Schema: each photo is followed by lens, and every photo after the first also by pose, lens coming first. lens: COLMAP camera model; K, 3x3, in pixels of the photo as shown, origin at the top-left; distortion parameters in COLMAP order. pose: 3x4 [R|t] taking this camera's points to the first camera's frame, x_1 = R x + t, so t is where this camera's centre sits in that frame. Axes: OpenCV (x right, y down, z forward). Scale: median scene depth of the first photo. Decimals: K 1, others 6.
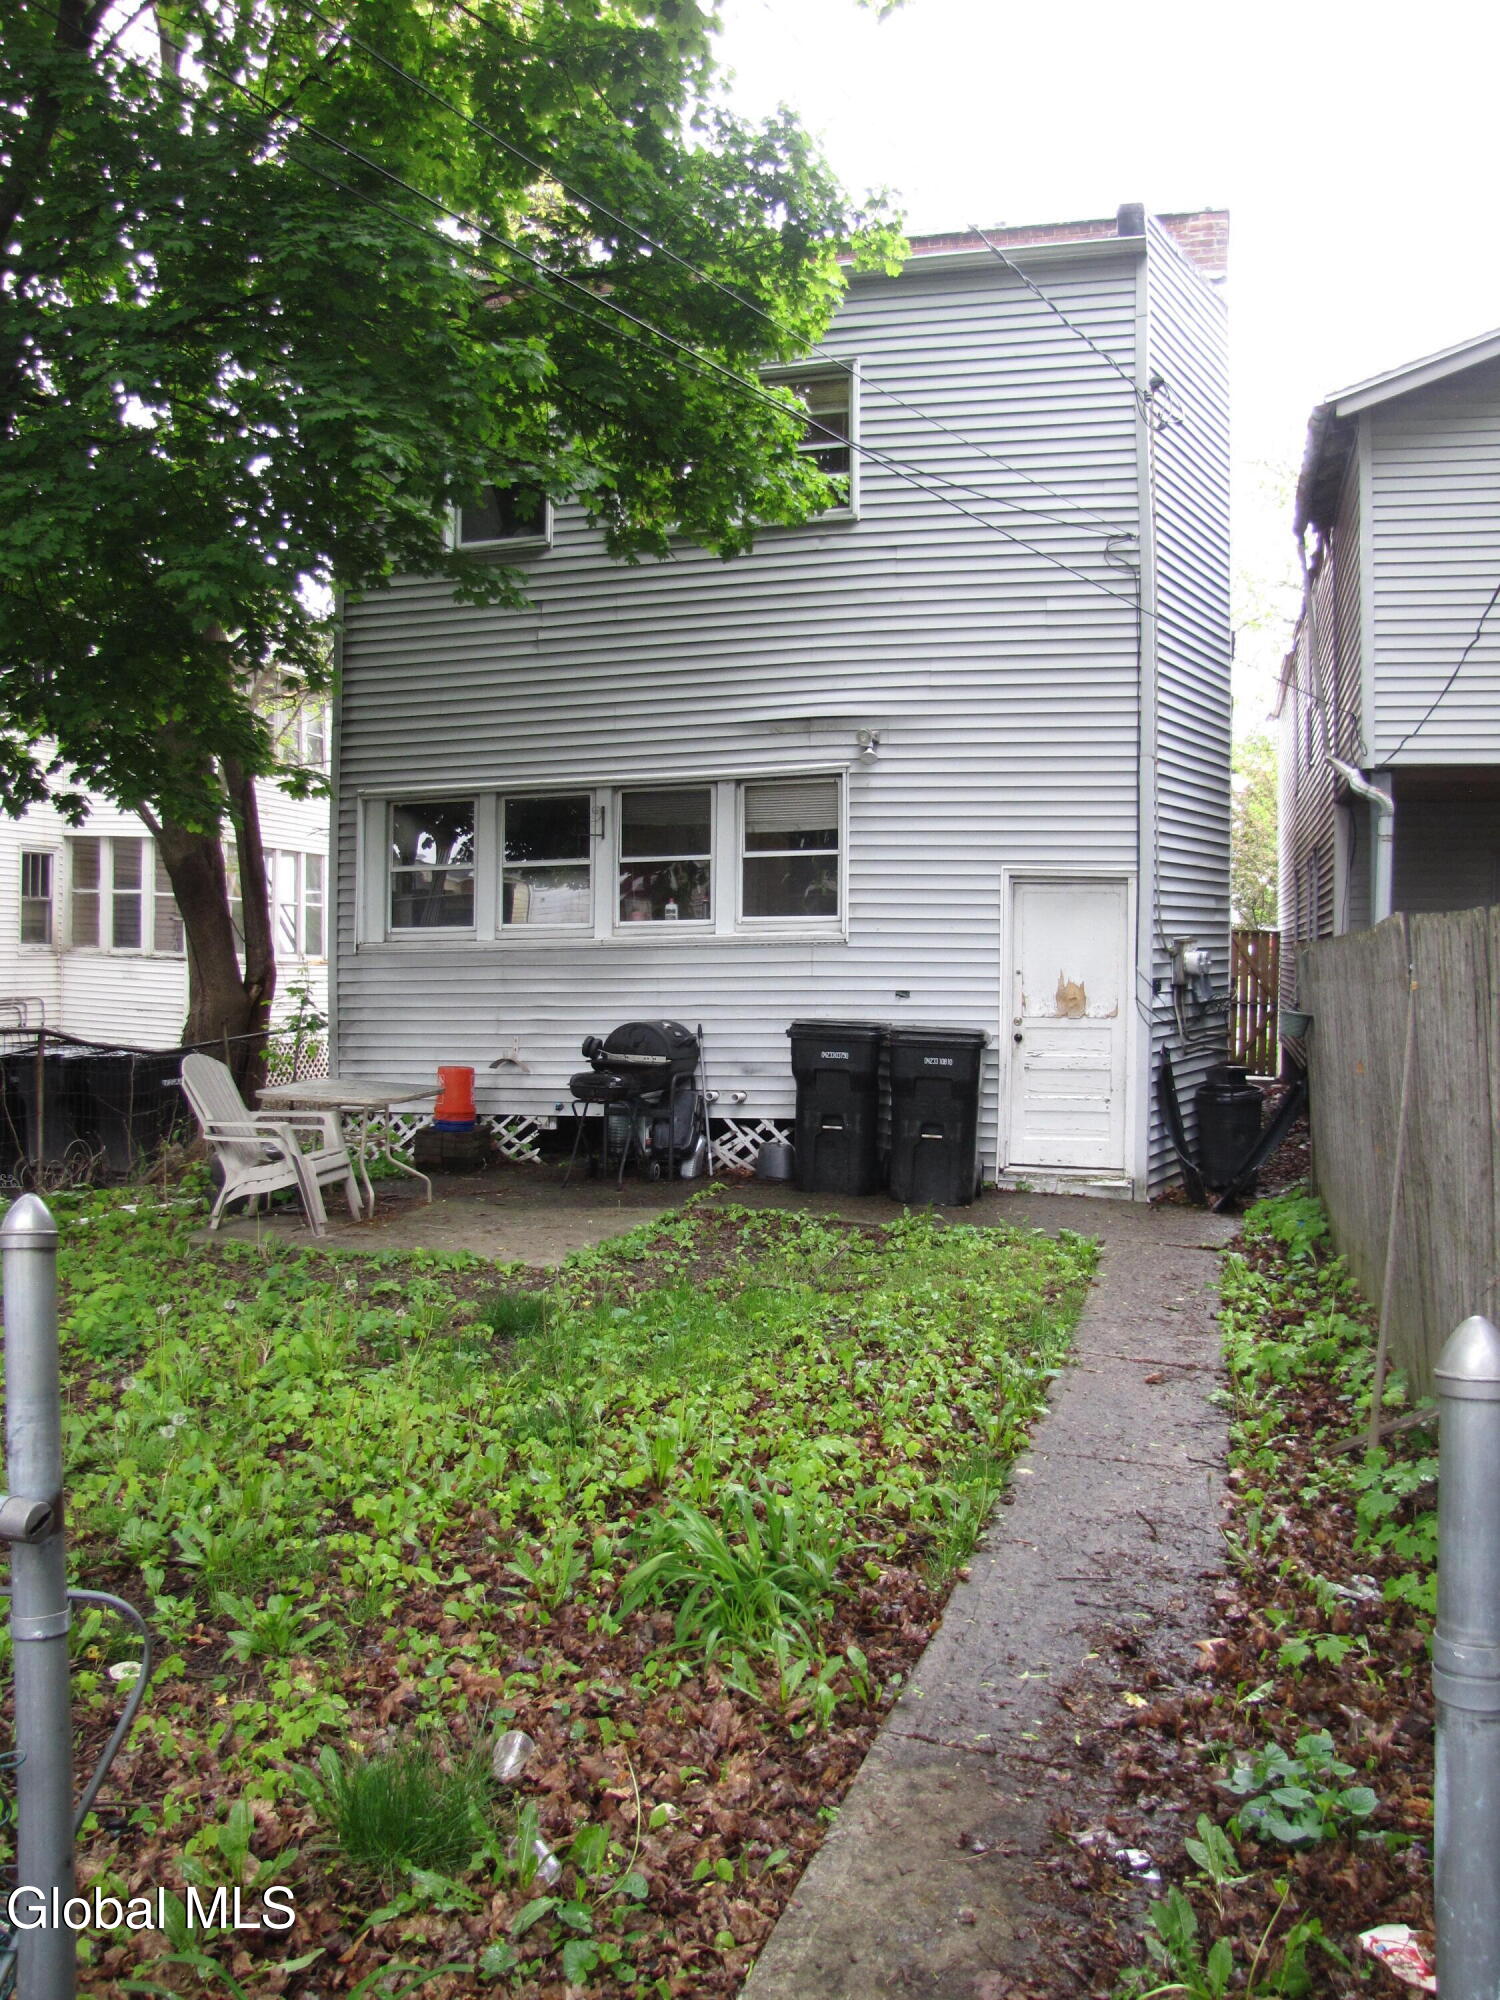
lens RADIAL K [[1664.0, 0, 757.1], [0, 1664.0, 993.8], [0, 0, 1]] dist [-0.133164, 0.082022]
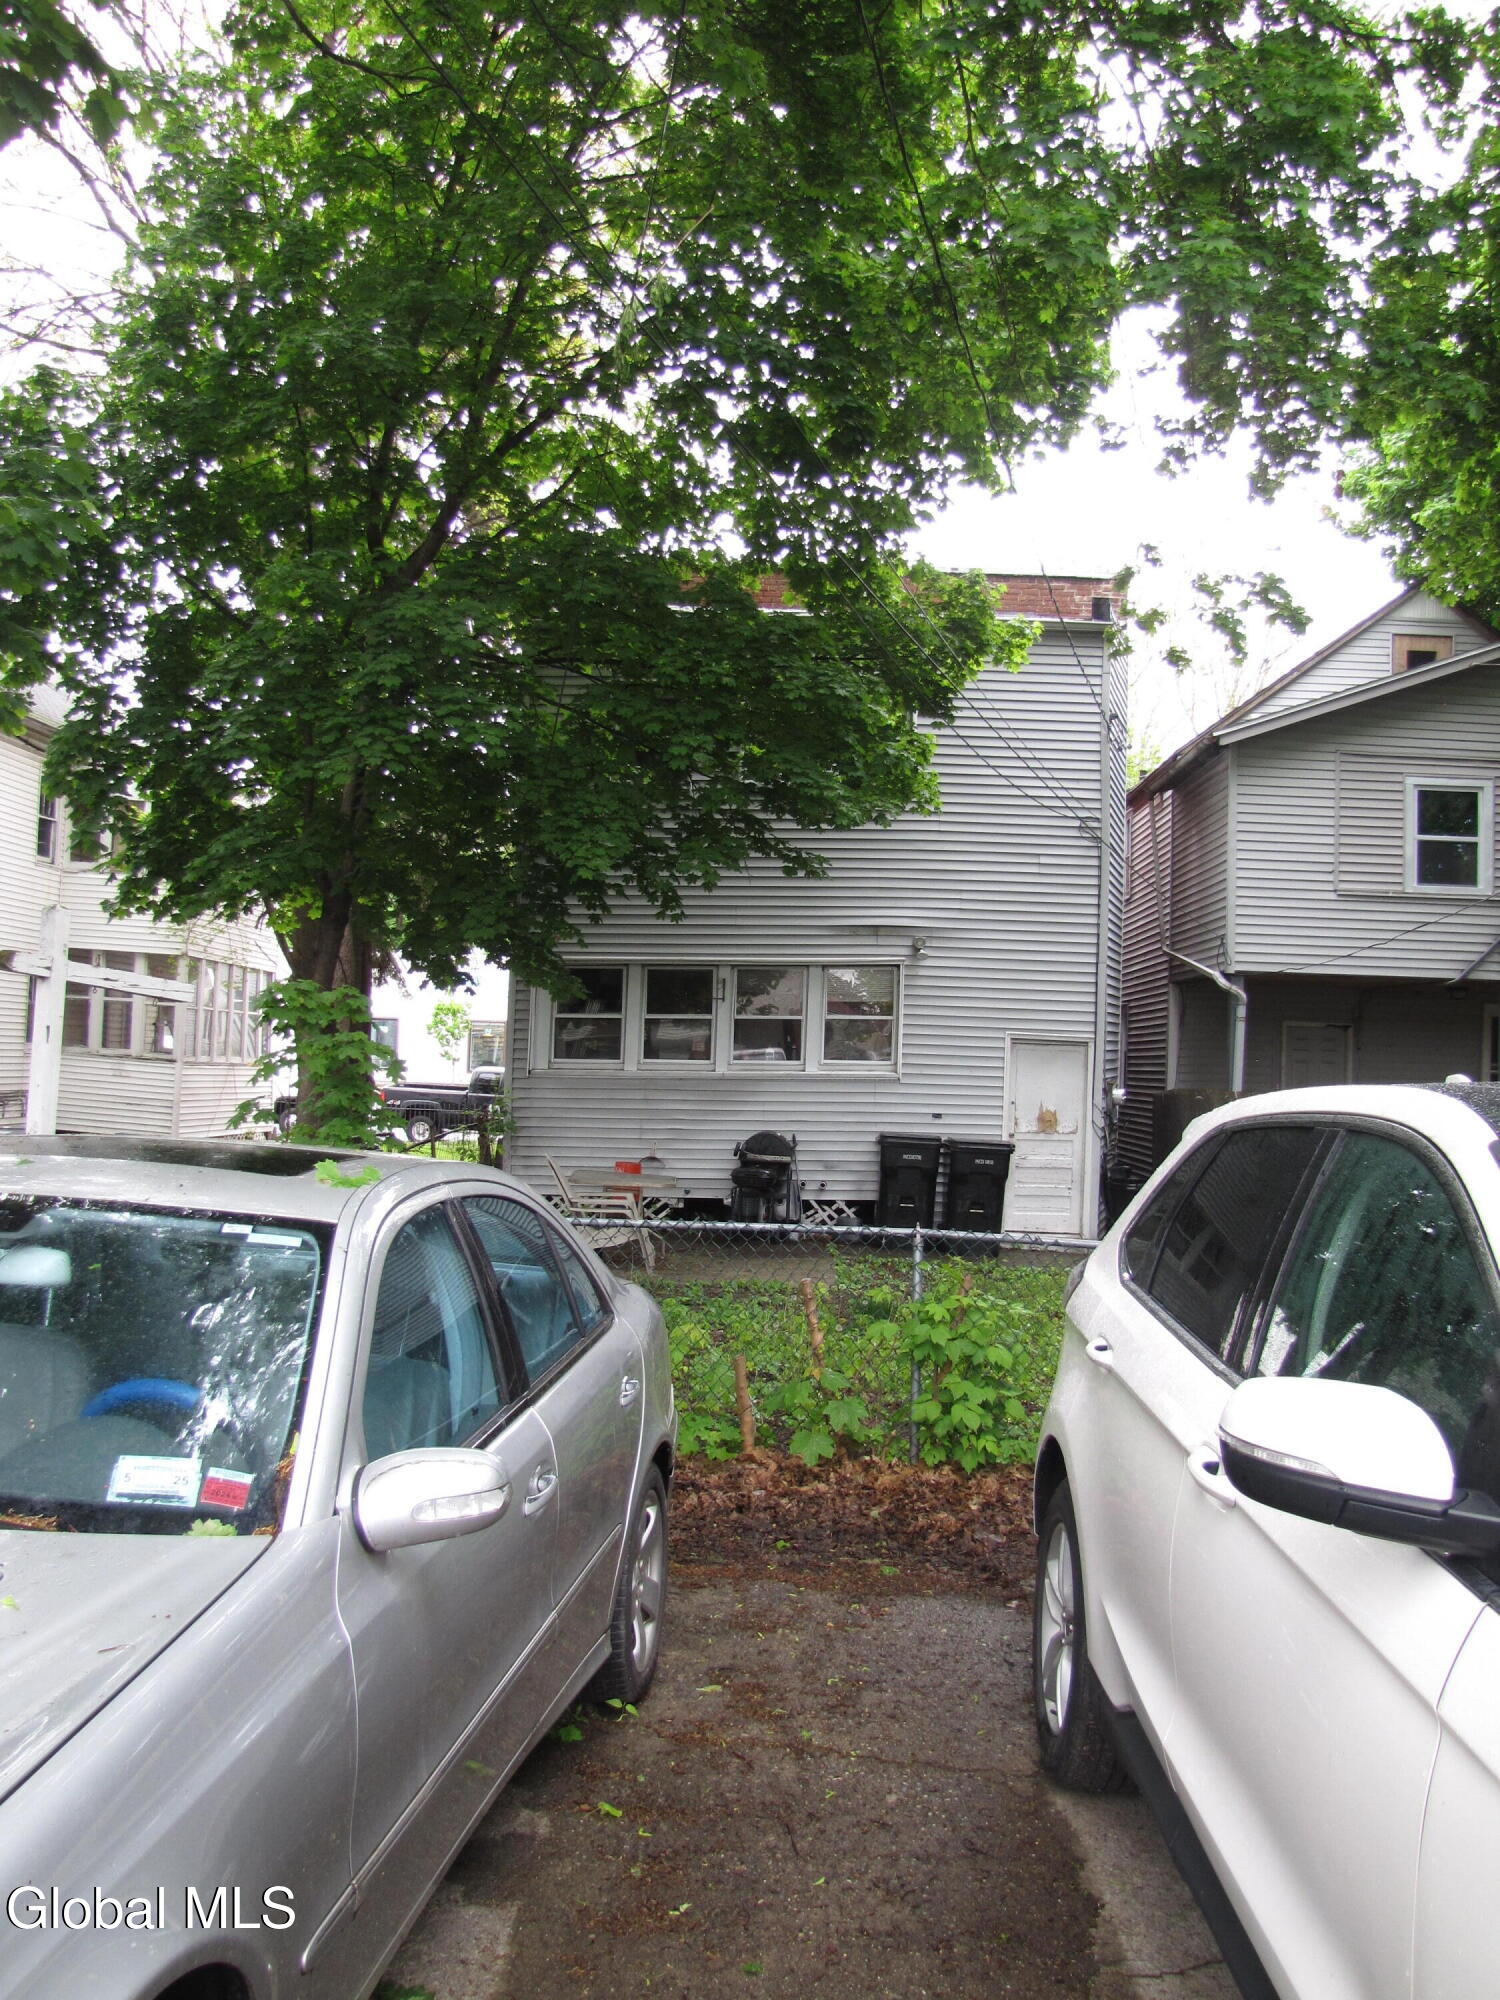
lens RADIAL K [[1664.0, 0, 746.2], [0, 1664.0, 1004.0], [0, 0, 1]] dist [-0.133164, 0.082022]
pose [[0.975241, 0.030998, 0.218962, -0.401976], [-0.020479, 0.998532, -0.050145, -0.021453], [-0.220195, 0.044419, 0.974444, -0.402295]]
